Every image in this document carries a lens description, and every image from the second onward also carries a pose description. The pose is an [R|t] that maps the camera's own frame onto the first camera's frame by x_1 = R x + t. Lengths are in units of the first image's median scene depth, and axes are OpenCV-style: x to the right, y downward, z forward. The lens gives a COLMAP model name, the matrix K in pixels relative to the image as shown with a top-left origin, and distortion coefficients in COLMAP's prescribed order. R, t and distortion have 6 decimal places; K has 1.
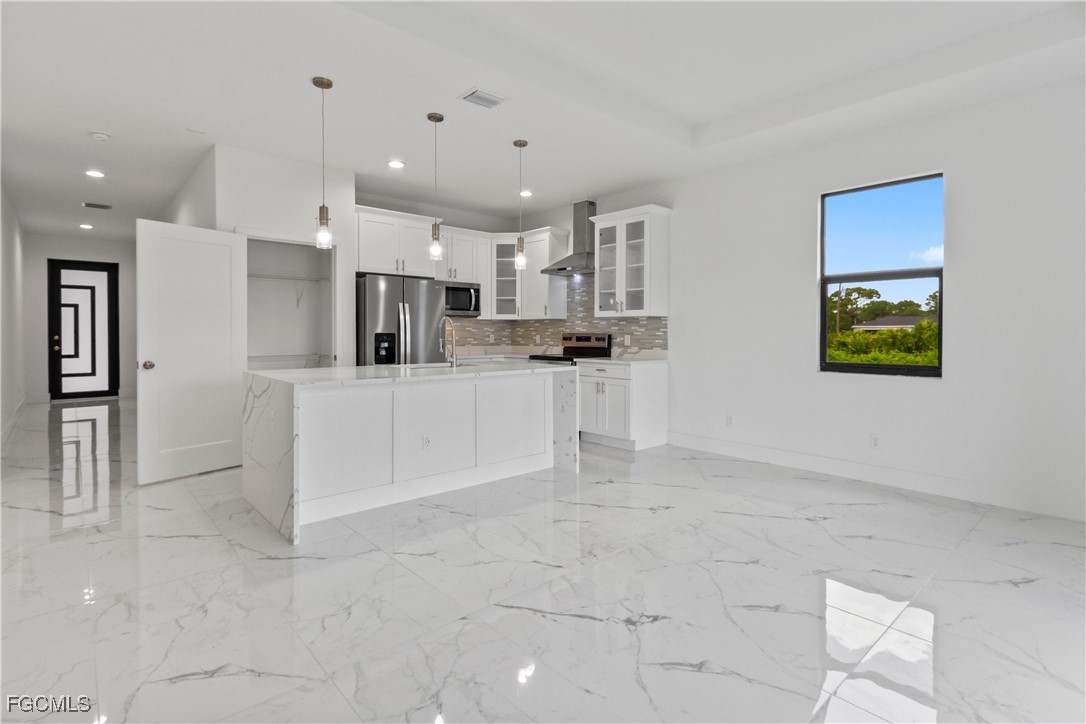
lens RADIAL K [[530.9, 0, 543.2], [0, 530.9, 335.0], [0, 0, 1]] dist [0.001401, 0.000250]
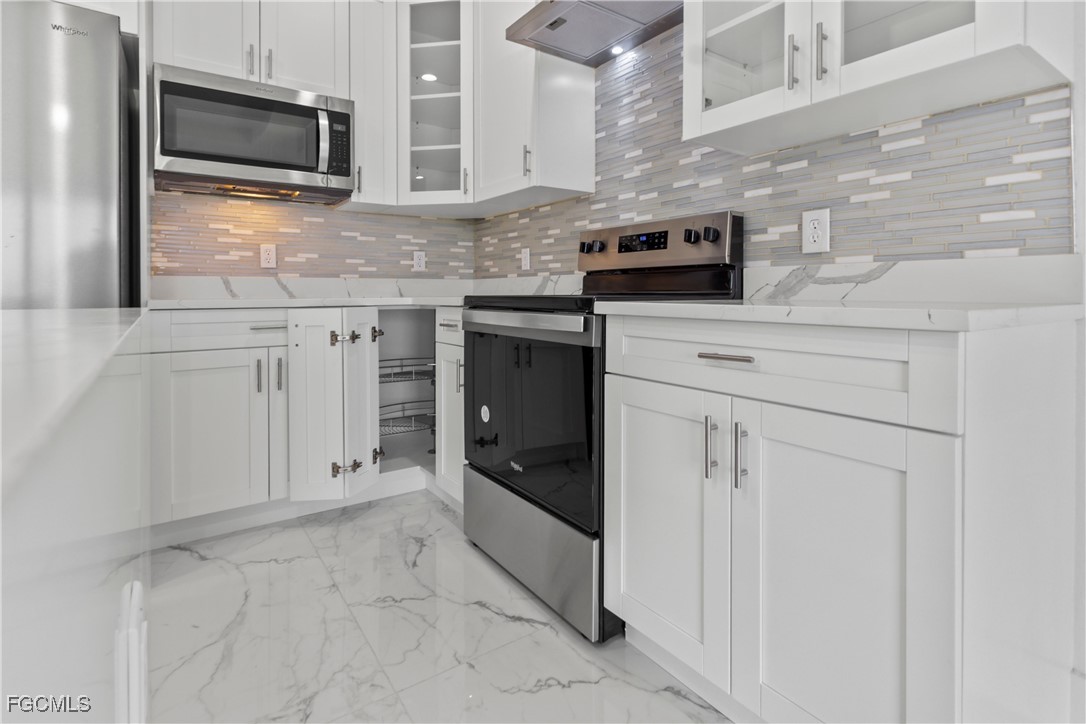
lens RADIAL K [[542.7, 0, 542.1], [0, 542.7, 293.5], [0, 0, 1]] dist [0.002475, 0.000347]
pose [[0.991598, -0.004782, -0.129268, 0.059436], [0.004881, 0.999988, 0.000449, 0.036889], [0.129265, -0.001076, 0.991610, 0.691342]]
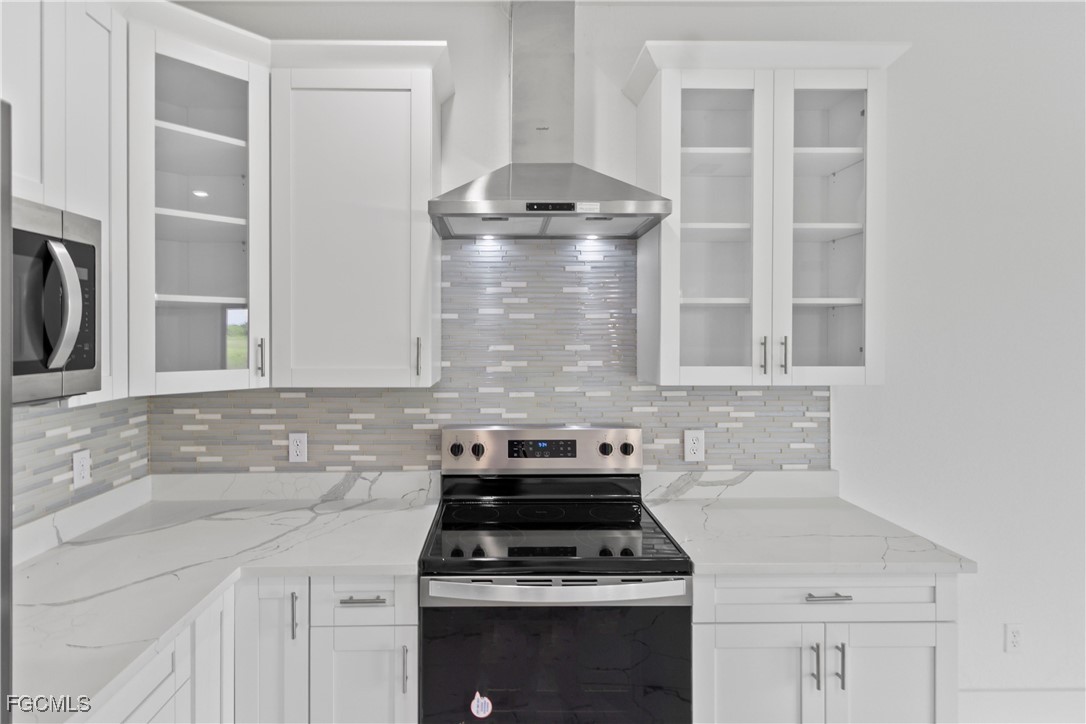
lens RADIAL K [[569.6, 0, 506.6], [0, 569.6, 338.9], [0, 0, 1]] dist [0.006077, 0.001043]
pose [[0.664456, -0.009341, 0.747269, -0.184956], [0.005998, 0.999956, 0.007167, -0.058853], [-0.747303, -0.000280, 0.664483, 0.805408]]
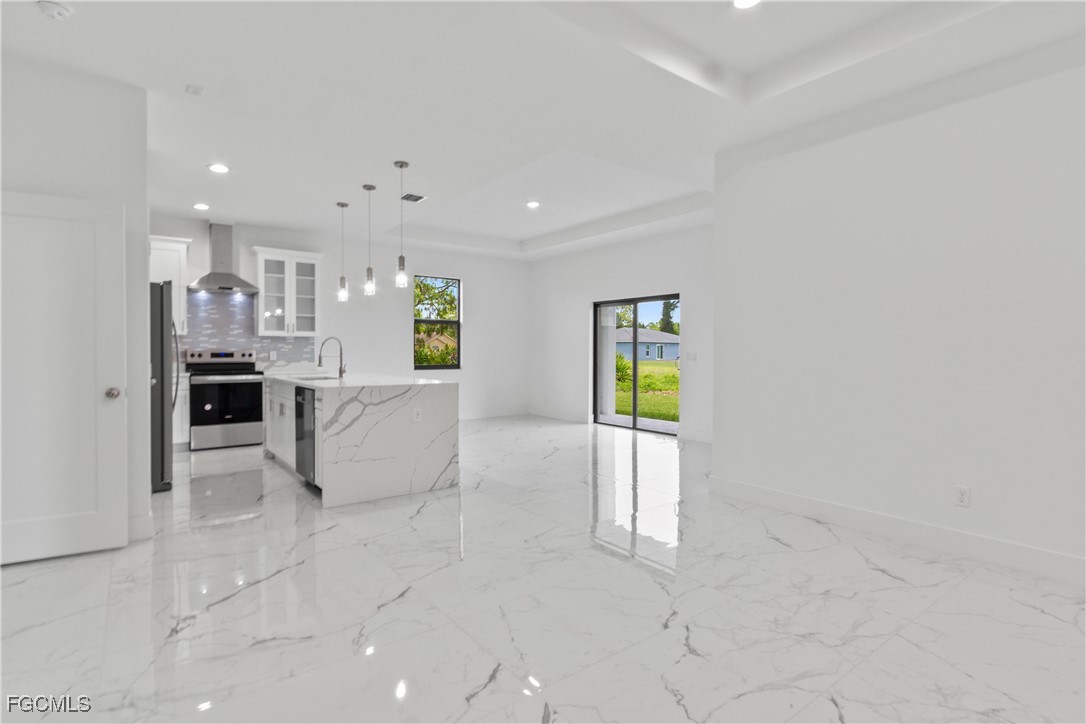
lens RADIAL K [[530.9, 0, 545.9], [0, 530.9, 357.1], [0, 0, 1]] dist [0.001558, 0.000094]
pose [[0.080243, -0.016172, 0.996644, -0.929271], [0.002031, 0.999869, 0.016061, -0.004310], [-0.996773, 0.000735, 0.080265, 0.281213]]
